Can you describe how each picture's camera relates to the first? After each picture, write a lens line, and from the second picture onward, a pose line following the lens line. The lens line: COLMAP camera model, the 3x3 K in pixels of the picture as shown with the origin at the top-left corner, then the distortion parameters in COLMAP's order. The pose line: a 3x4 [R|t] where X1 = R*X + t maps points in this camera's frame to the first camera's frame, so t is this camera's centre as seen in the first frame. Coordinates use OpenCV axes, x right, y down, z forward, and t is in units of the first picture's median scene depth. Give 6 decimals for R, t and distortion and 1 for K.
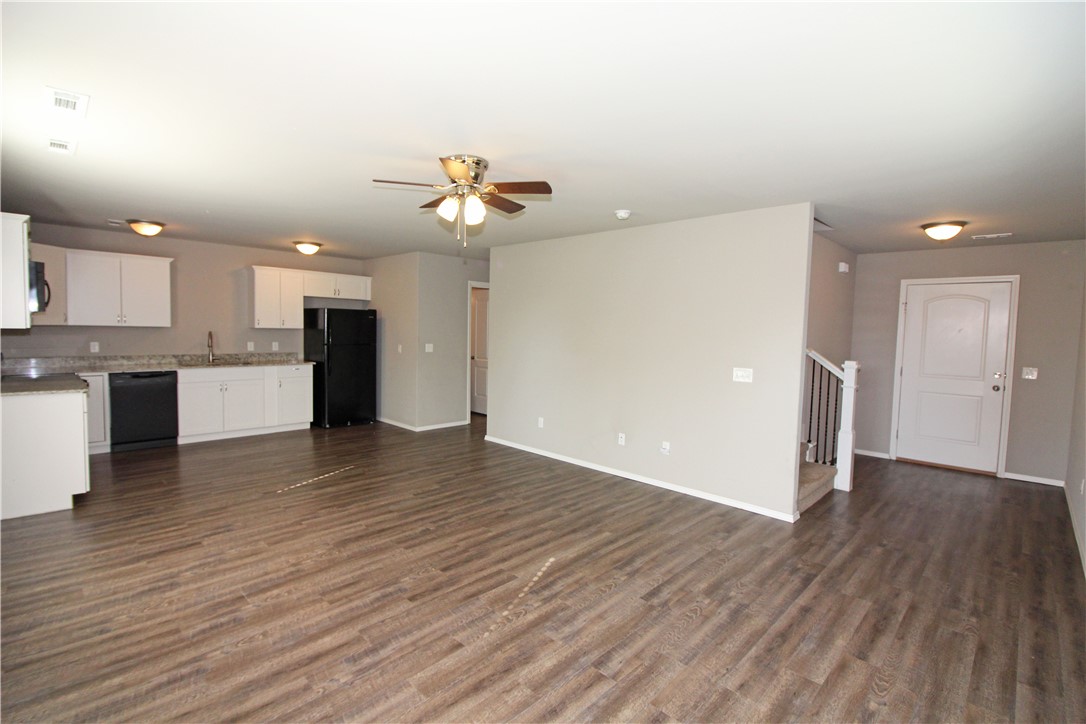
lens RADIAL K [[501.2, 0, 543.4], [0, 501.2, 358.4], [0, 0, 1]] dist [-0.001771, -0.012820]
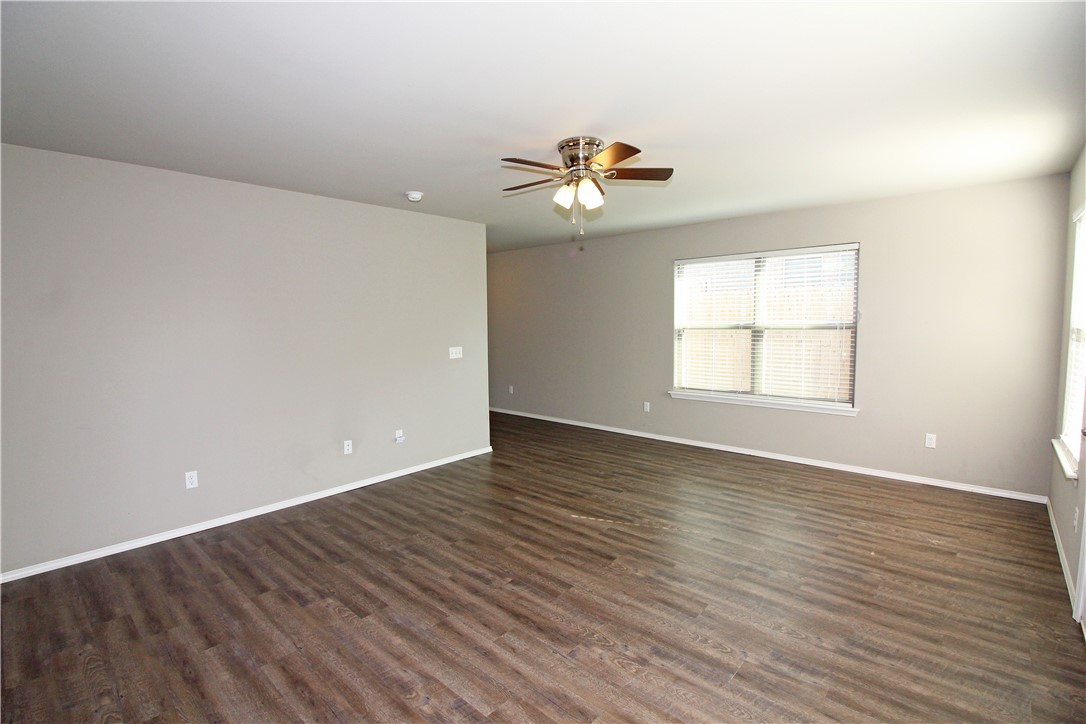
lens RADIAL K [[501.2, 0, 543.4], [0, 501.2, 358.4], [0, 0, 1]] dist [-0.001771, -0.012820]
pose [[-0.036403, -0.104747, 0.993832, -1.008031], [0.072368, 0.991604, 0.107163, -0.082637], [-0.996713, 0.075823, -0.028517, 0.992725]]
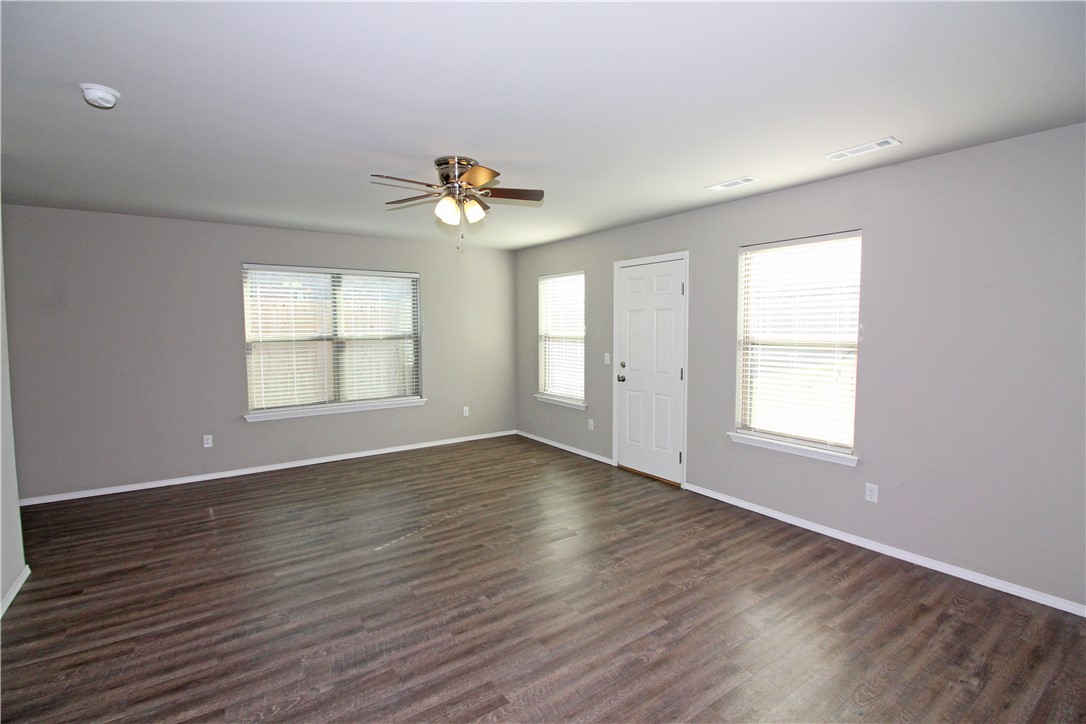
lens RADIAL K [[501.2, 0, 543.4], [0, 501.2, 358.4], [0, 0, 1]] dist [-0.001771, -0.012820]
pose [[-0.982687, -0.033046, 0.182303, -0.458238], [-0.009471, 0.991638, 0.128699, -0.117856], [-0.185031, 0.124744, -0.974783, 1.754772]]
